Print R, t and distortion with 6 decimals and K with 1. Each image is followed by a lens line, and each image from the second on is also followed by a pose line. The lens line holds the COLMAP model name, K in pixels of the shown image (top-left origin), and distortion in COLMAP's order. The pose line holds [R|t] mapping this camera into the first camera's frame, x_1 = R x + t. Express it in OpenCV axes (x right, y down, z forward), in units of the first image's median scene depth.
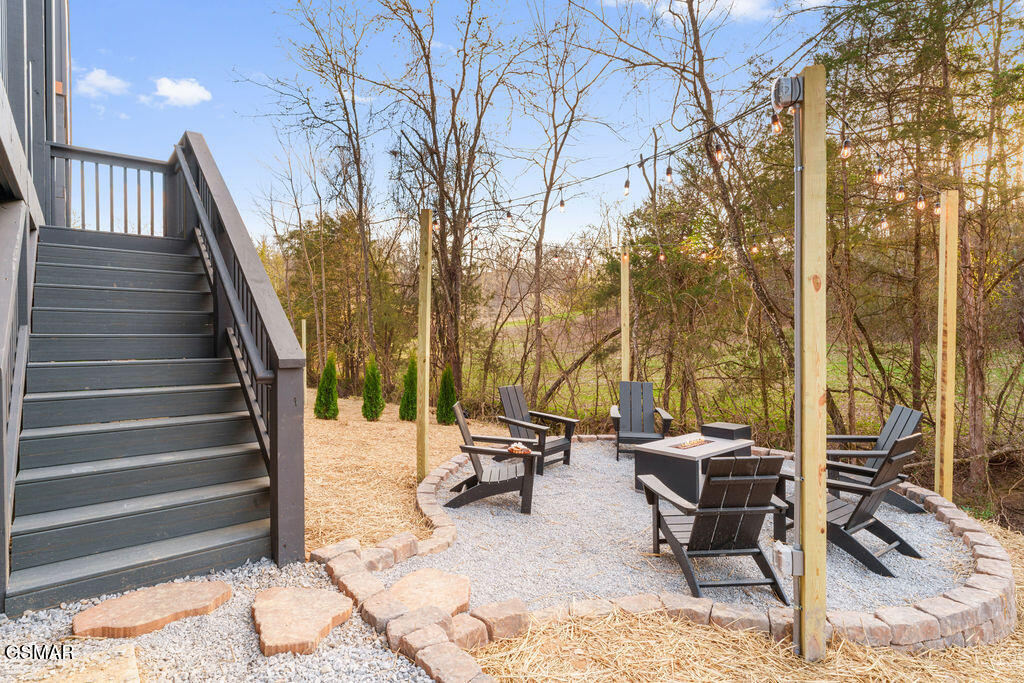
lens RADIAL K [[518.4, 0, 512.4], [0, 518.4, 341.4], [0, 0, 1]] dist [0.002663, 0.000334]
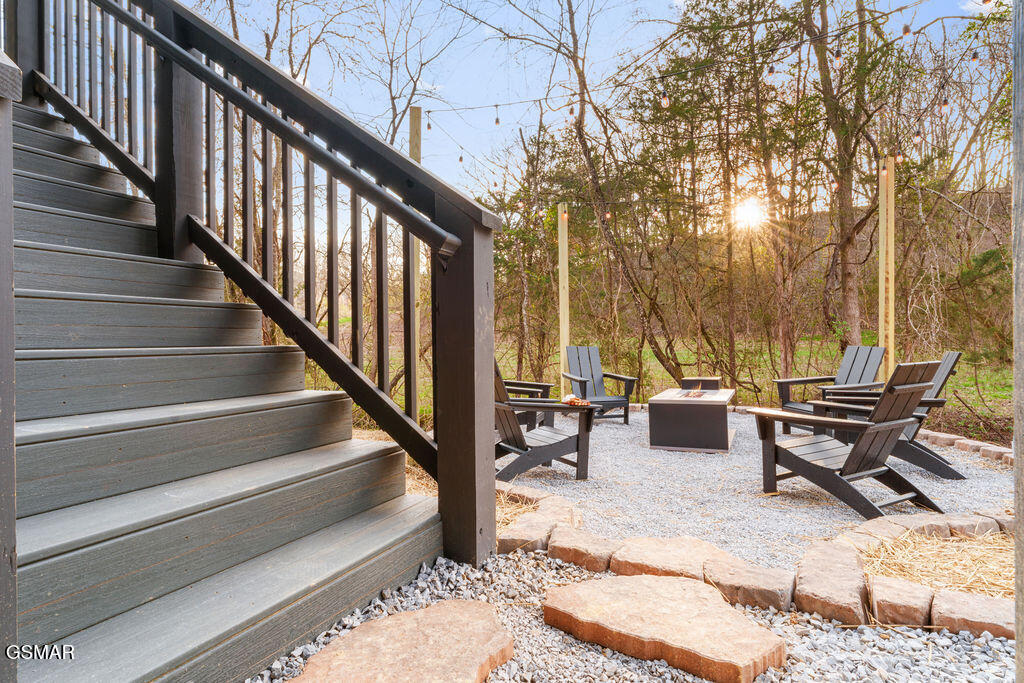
lens RADIAL K [[527.1, 0, 509.7], [0, 527.1, 339.6], [0, 0, 1]] dist [-0.000670, 0.000178]
pose [[0.913873, -0.011479, 0.405838, -0.409691], [0.019398, 0.999693, -0.015405, 0.117183], [-0.405537, 0.021951, 0.913815, 0.270819]]
